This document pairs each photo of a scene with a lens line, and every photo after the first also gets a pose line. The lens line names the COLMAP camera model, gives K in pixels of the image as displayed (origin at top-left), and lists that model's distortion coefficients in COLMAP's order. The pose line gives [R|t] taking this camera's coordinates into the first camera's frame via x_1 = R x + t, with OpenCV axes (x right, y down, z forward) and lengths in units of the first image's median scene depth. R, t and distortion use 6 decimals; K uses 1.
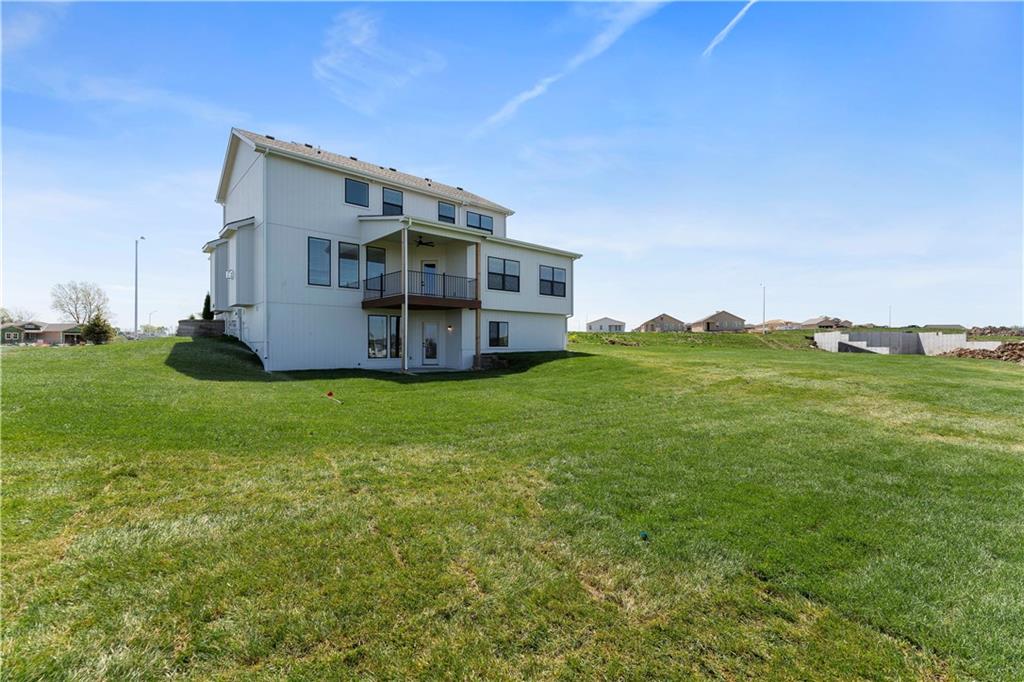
lens RADIAL K [[440.5, 0, 502.6], [0, 440.5, 351.8], [0, 0, 1]] dist [0.000175, 0.000033]
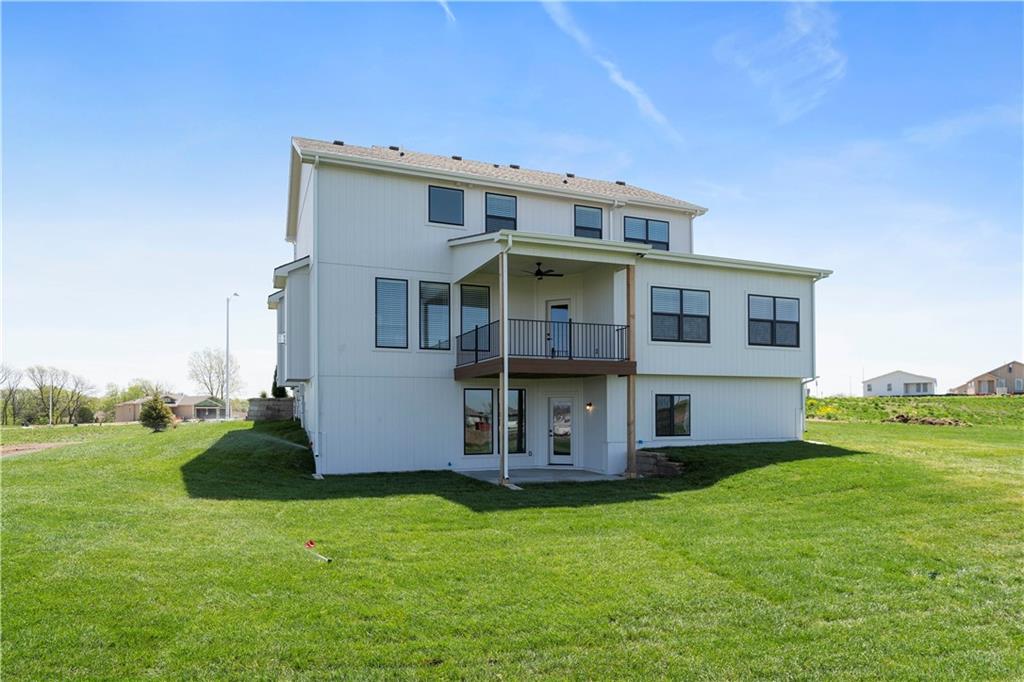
lens RADIAL K [[622.4, 0, 513.2], [0, 622.4, 412.2], [0, 0, 1]] dist [0.000099, -0.000362]
pose [[0.946255, -0.008729, -0.323302, 0.057649], [0.002204, 0.999787, -0.020545, -0.027229], [0.323413, 0.018728, 0.946073, 0.134875]]
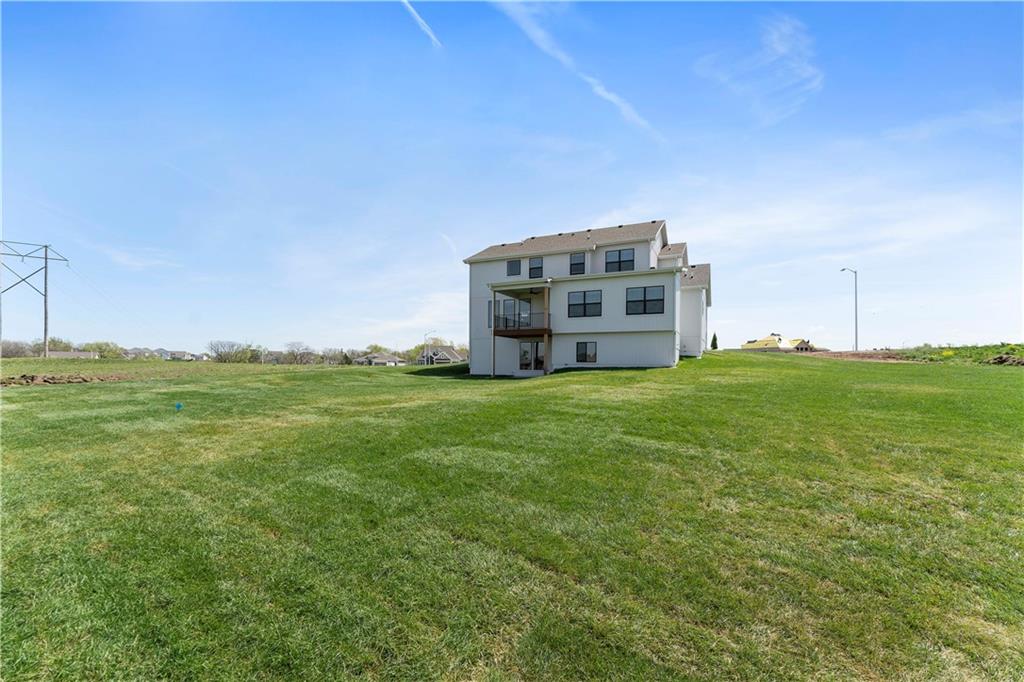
lens RADIAL K [[440.5, 0, 502.6], [0, 440.5, 351.8], [0, 0, 1]] dist [0.000175, 0.000033]
pose [[0.378813, -0.027774, -0.925056, 1.019132], [-0.024875, 0.998883, -0.040177, 0.012958], [0.925139, 0.038230, 0.377699, 0.319266]]
